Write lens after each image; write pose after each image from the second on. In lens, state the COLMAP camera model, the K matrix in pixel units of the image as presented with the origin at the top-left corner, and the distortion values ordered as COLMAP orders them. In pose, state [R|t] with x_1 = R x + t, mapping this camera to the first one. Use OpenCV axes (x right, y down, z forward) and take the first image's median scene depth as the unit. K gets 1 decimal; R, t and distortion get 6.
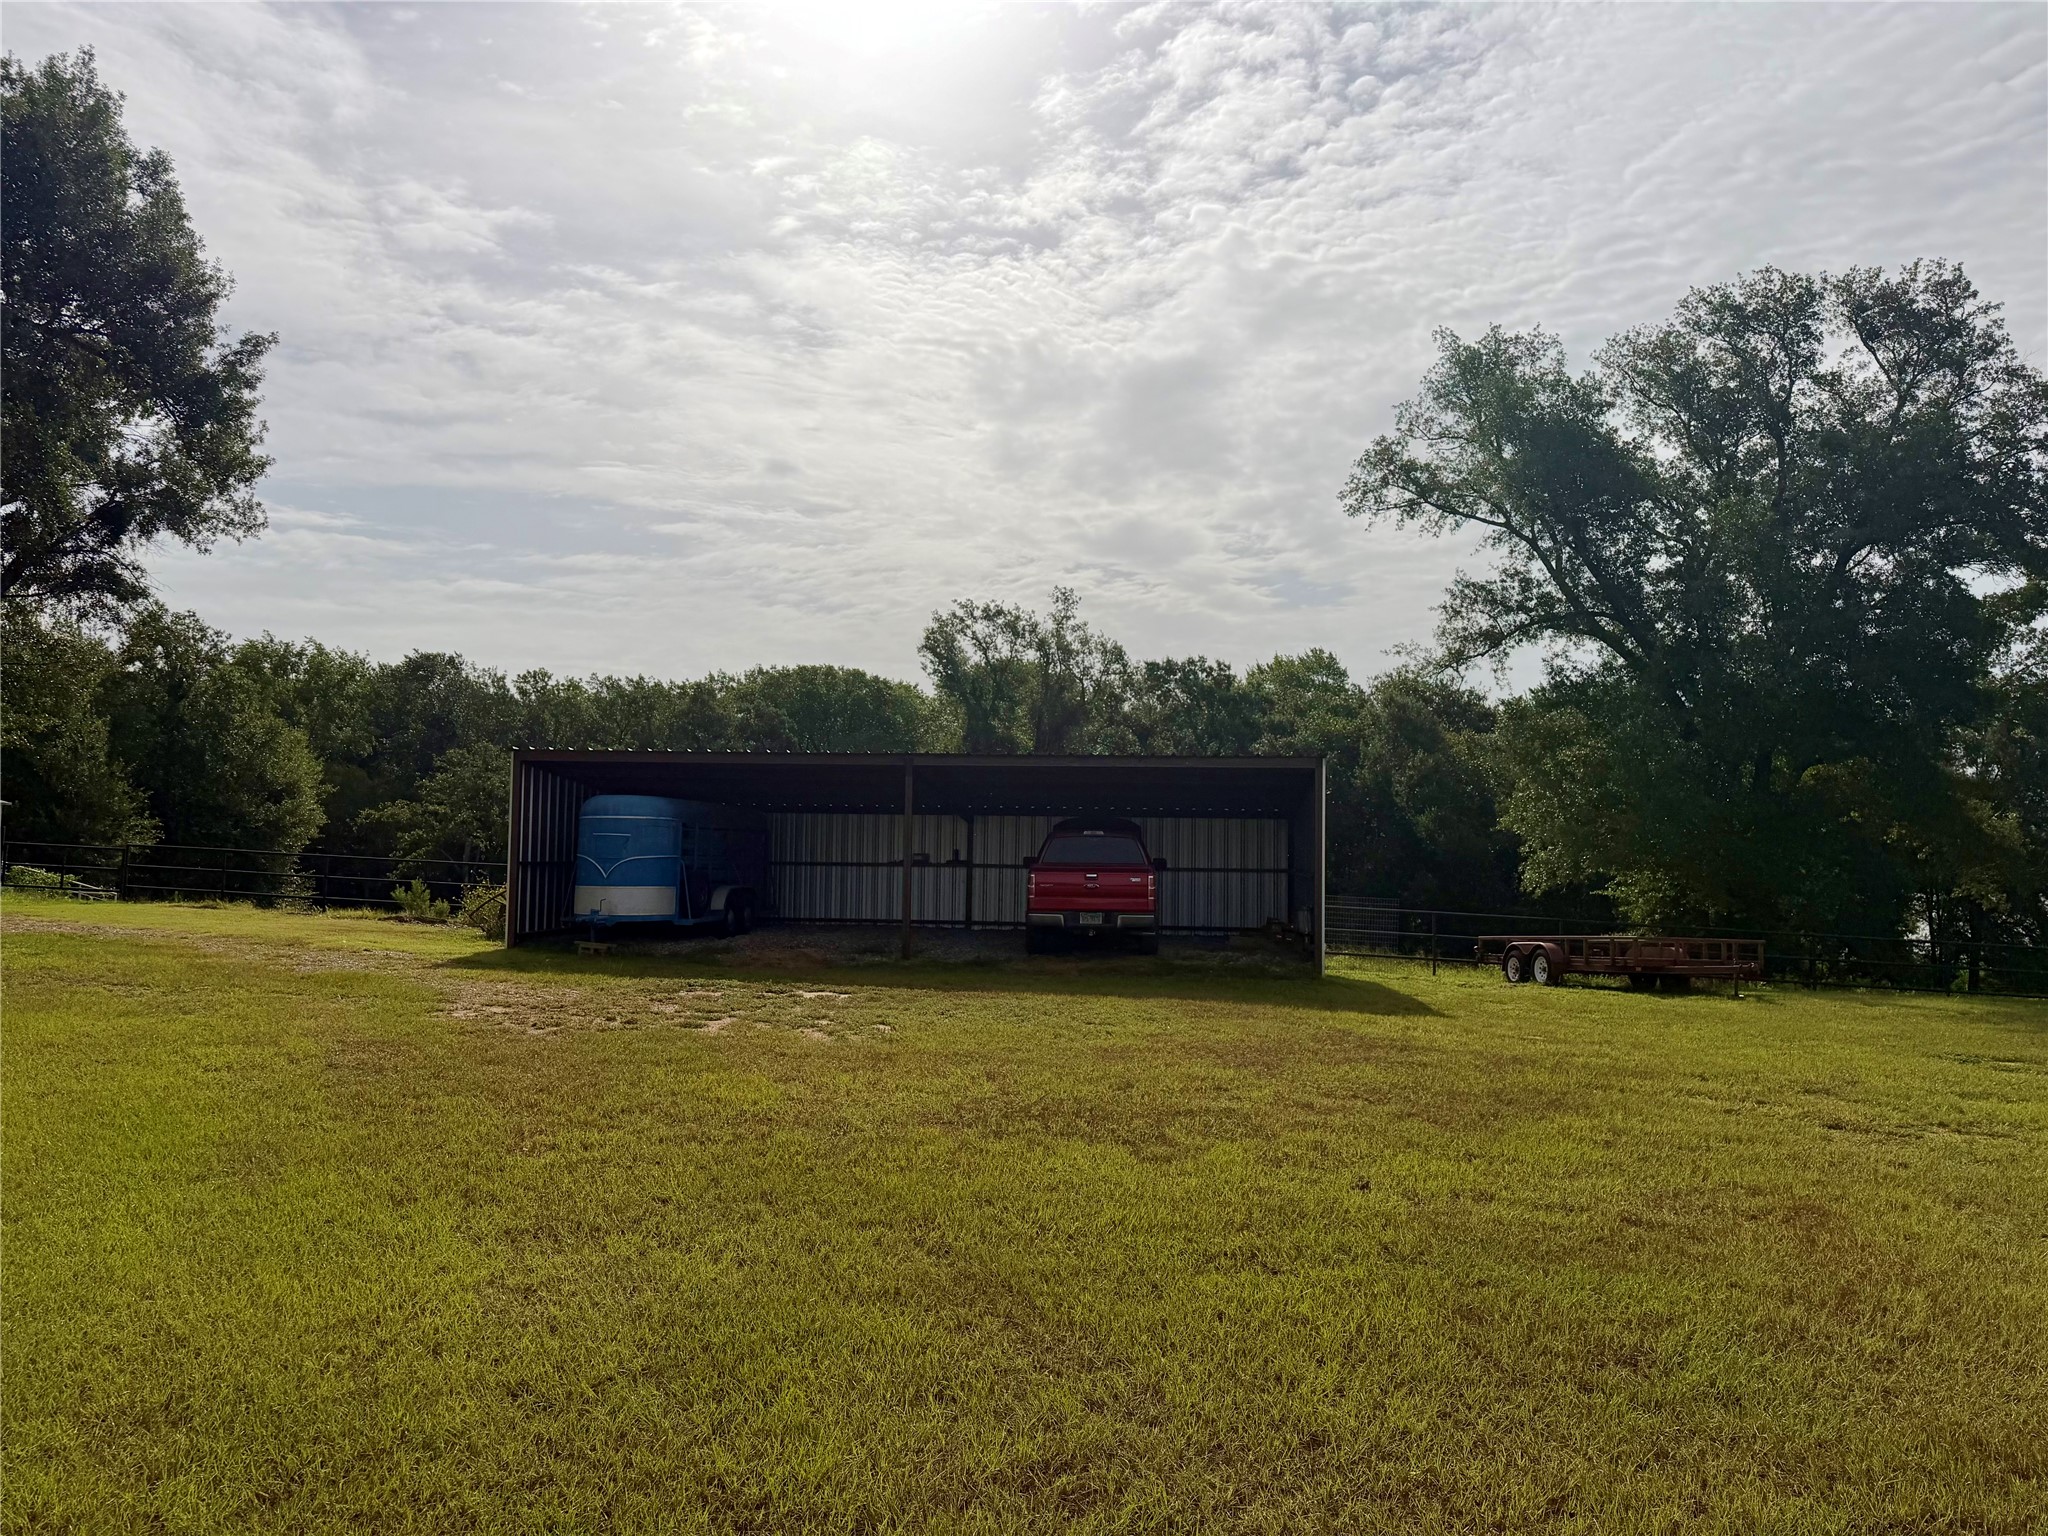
lens RADIAL K [[1595.3, 0, 1100.1], [0, 1595.3, 769.4], [0, 0, 1]] dist [0.133513, -0.208014]
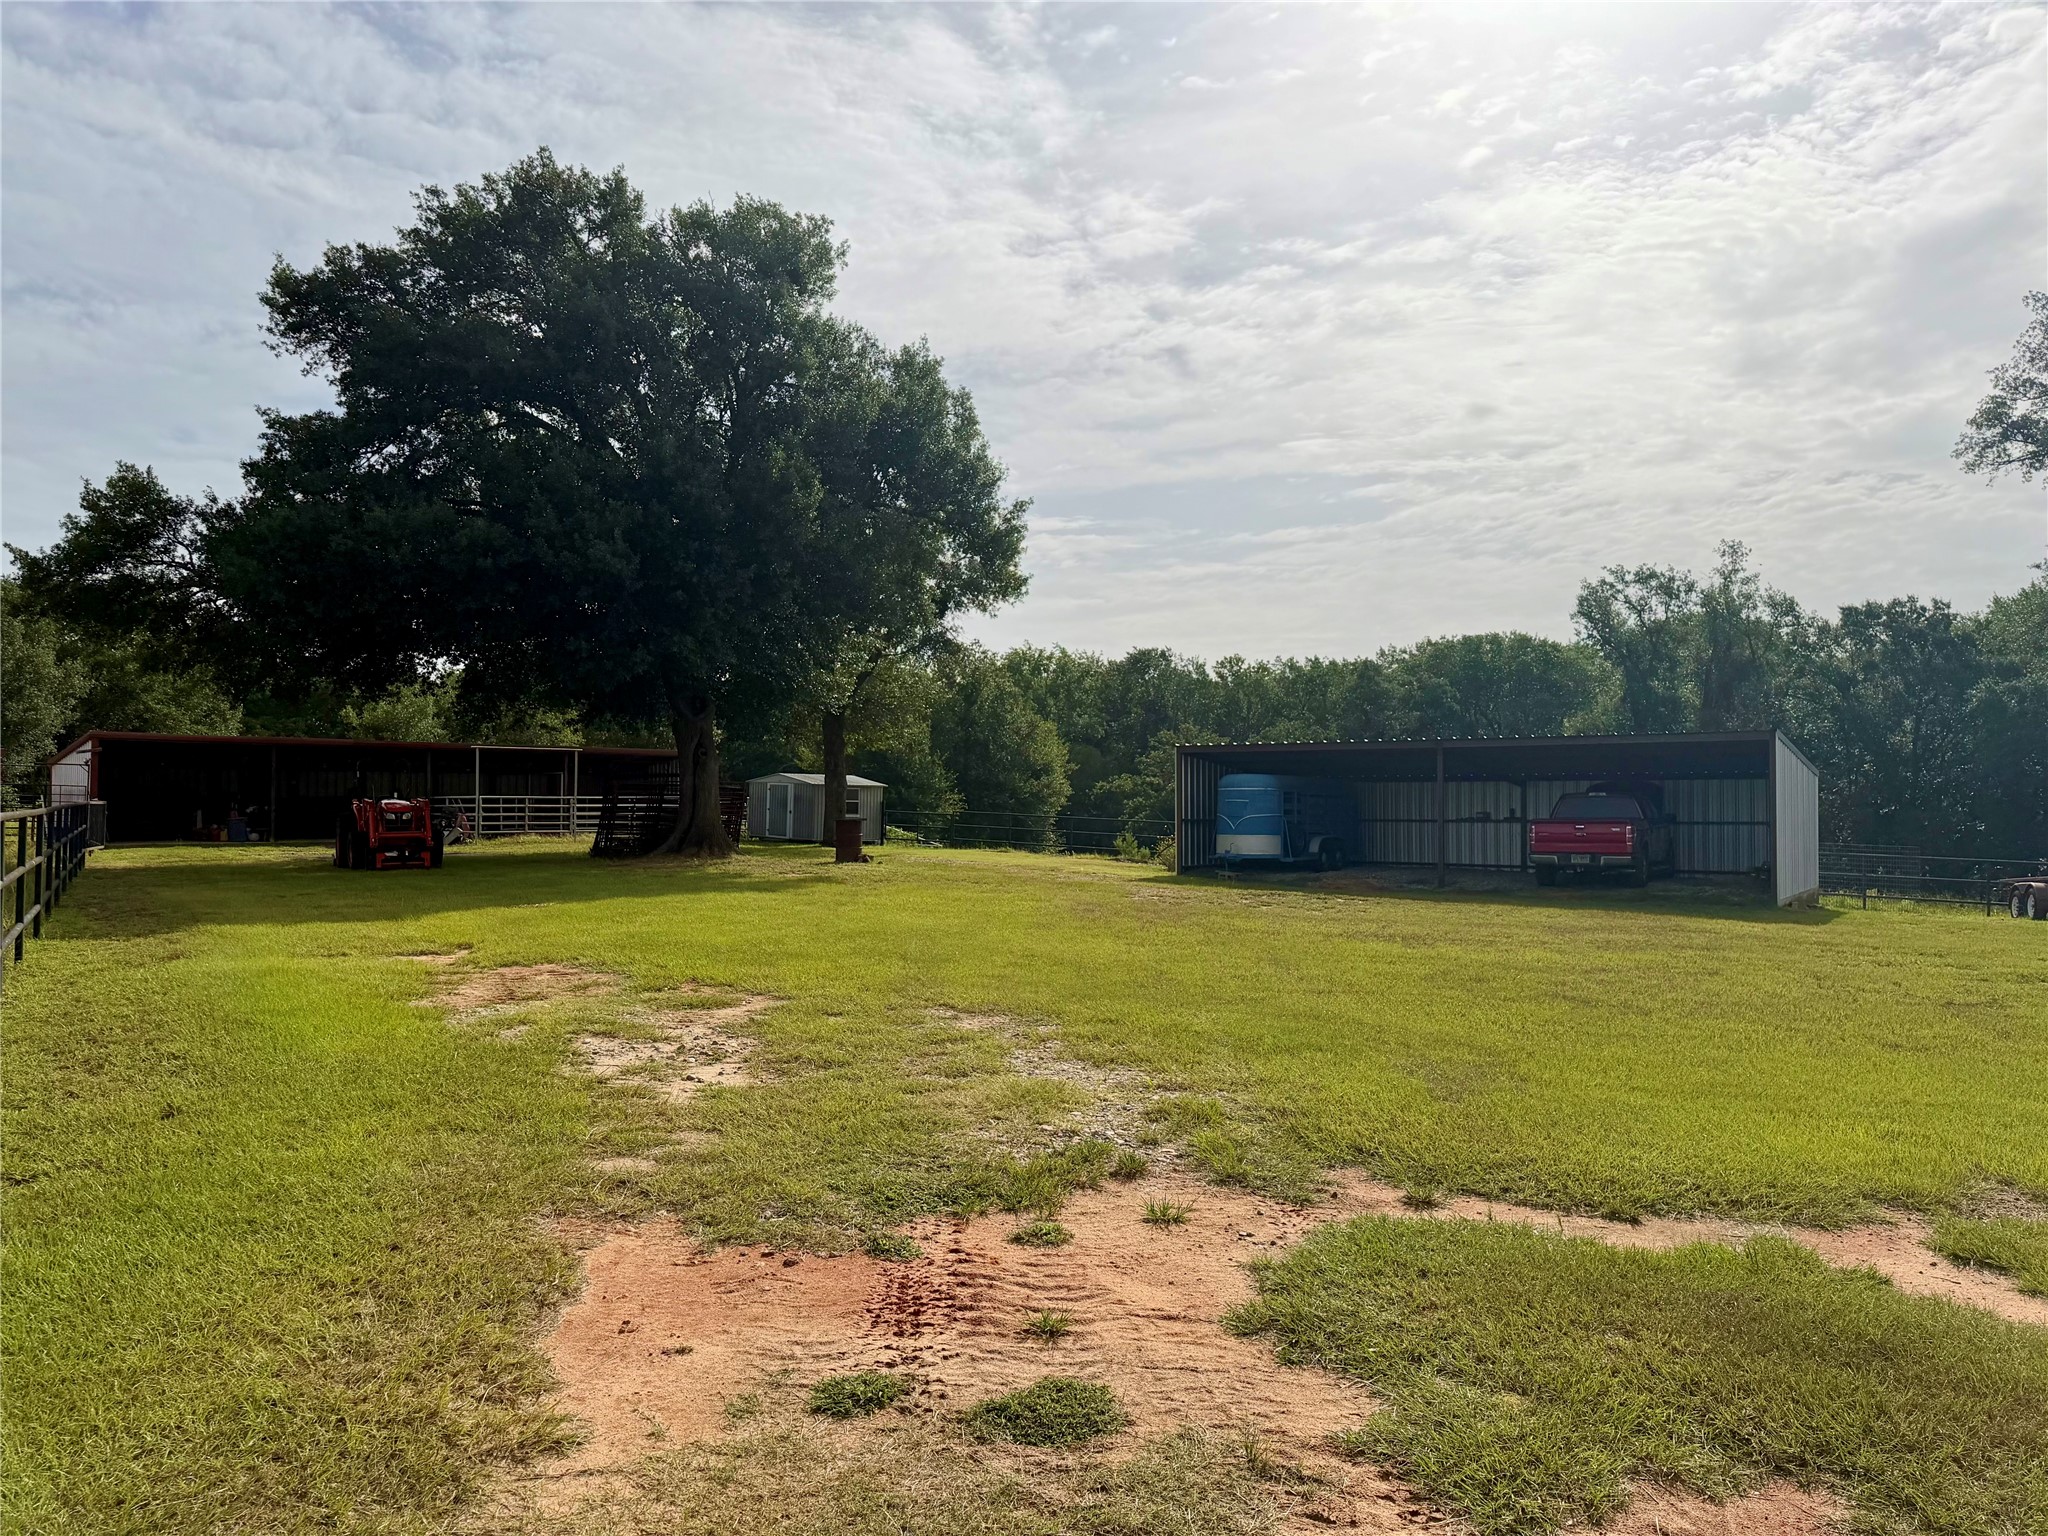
lens RADIAL K [[1671.2, 0, 1024.0], [0, 1671.2, 768.0], [0, 0, 1]] dist [0.005170, 0.003094]
pose [[0.889673, -0.024673, -0.455930, 0.063257], [0.035399, 0.999261, 0.014999, -0.005735], [0.455223, -0.029484, 0.889889, -0.130223]]
